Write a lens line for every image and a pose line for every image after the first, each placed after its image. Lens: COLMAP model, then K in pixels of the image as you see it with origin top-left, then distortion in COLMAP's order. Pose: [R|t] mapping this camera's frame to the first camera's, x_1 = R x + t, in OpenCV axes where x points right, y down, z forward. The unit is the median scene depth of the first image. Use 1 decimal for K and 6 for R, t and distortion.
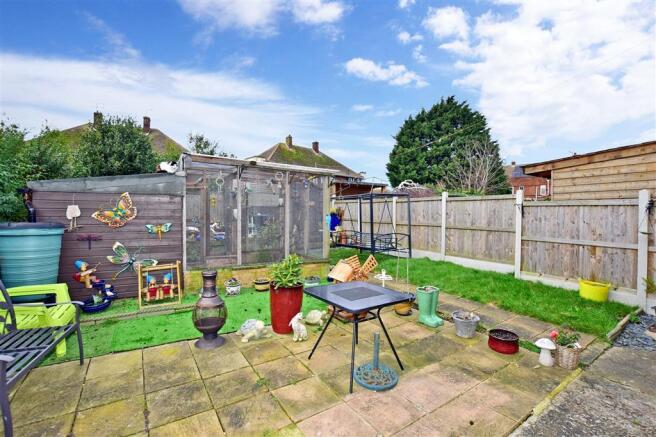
lens RADIAL K [[300.5, 0, 328.0], [0, 300.5, 218.5], [0, 0, 1]] dist [-0.022124, 0.000040]
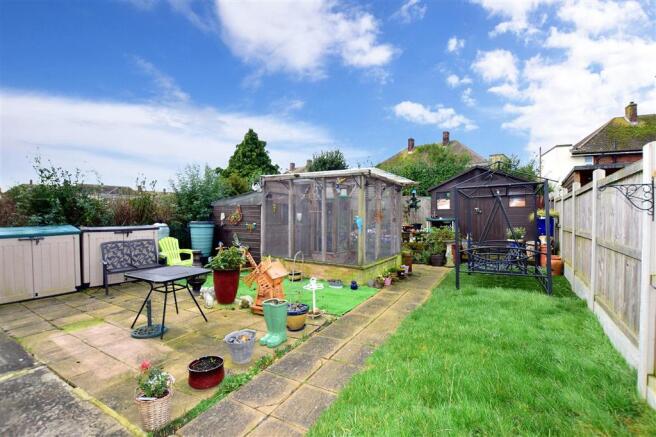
lens RADIAL K [[300.5, 0, 328.0], [0, 300.5, 218.5], [0, 0, 1]] dist [-0.022124, 0.000040]
pose [[0.424680, -0.004351, -0.905333, 1.214289], [-0.015744, 0.999802, -0.012190, 0.004742], [0.905207, 0.019430, 0.424527, 0.790758]]
